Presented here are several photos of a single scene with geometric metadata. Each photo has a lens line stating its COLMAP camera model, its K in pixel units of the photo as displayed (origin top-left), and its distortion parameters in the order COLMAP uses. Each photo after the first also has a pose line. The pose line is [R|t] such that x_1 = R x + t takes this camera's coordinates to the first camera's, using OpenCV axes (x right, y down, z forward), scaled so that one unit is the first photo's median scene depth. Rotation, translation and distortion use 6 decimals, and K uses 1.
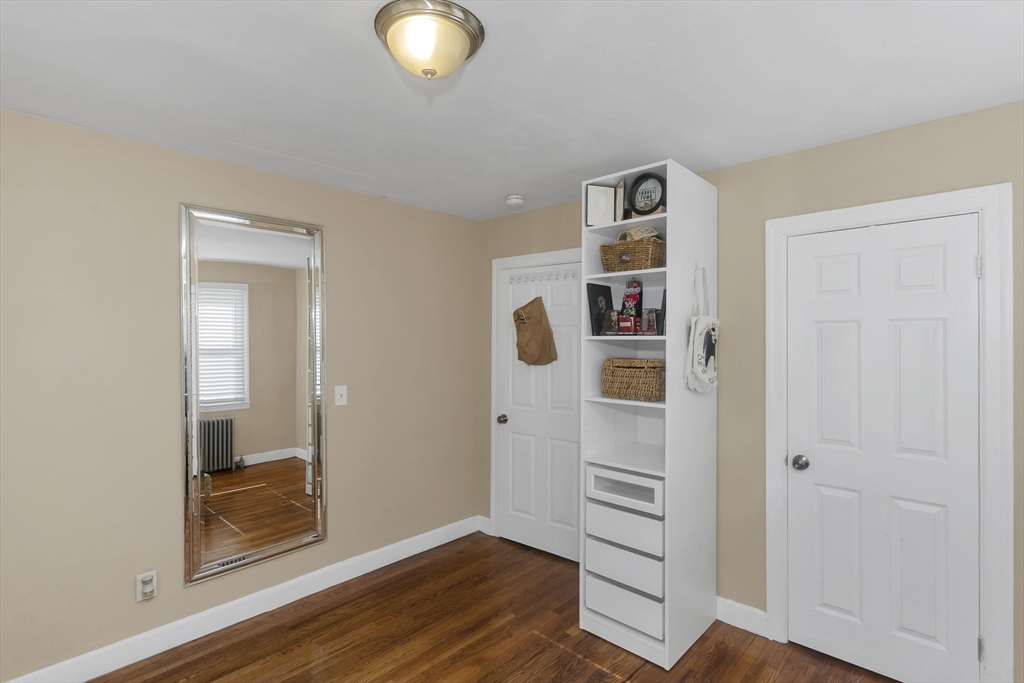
lens RADIAL K [[493.7, 0, 513.6], [0, 493.7, 338.5], [0, 0, 1]] dist [-0.000864, 0.000248]
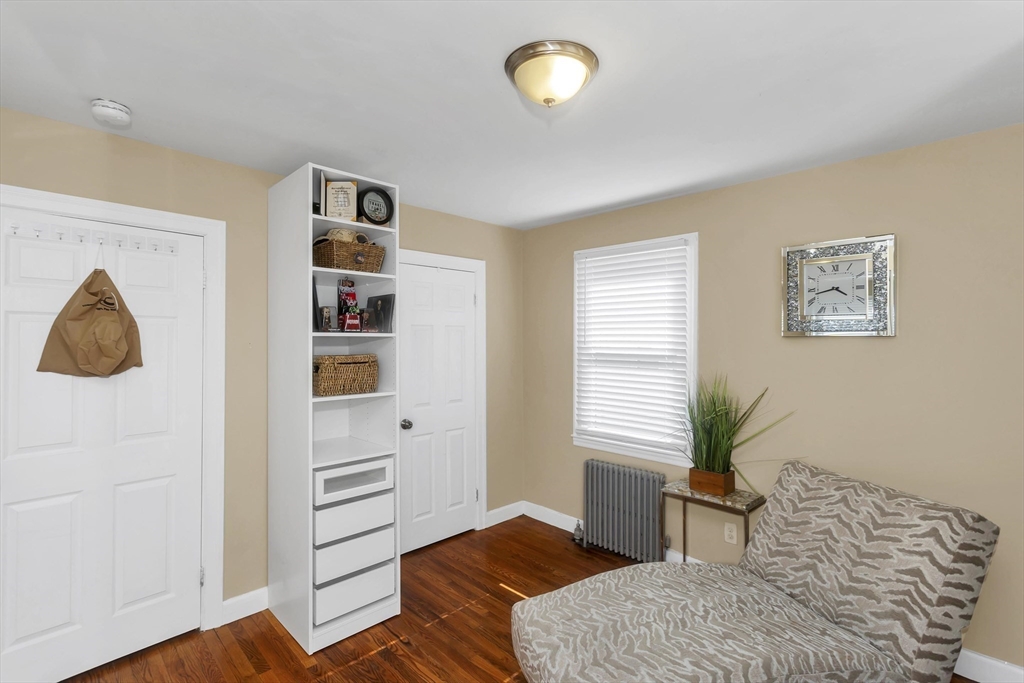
lens RADIAL K [[492.2, 0, 496.5], [0, 492.2, 328.5], [0, 0, 1]] dist [-0.000536, 0.000018]
pose [[0.067437, 0.005583, 0.997708, -0.786668], [-0.008479, 0.999951, -0.005022, -0.012239], [-0.997688, -0.008120, 0.067481, 0.631159]]
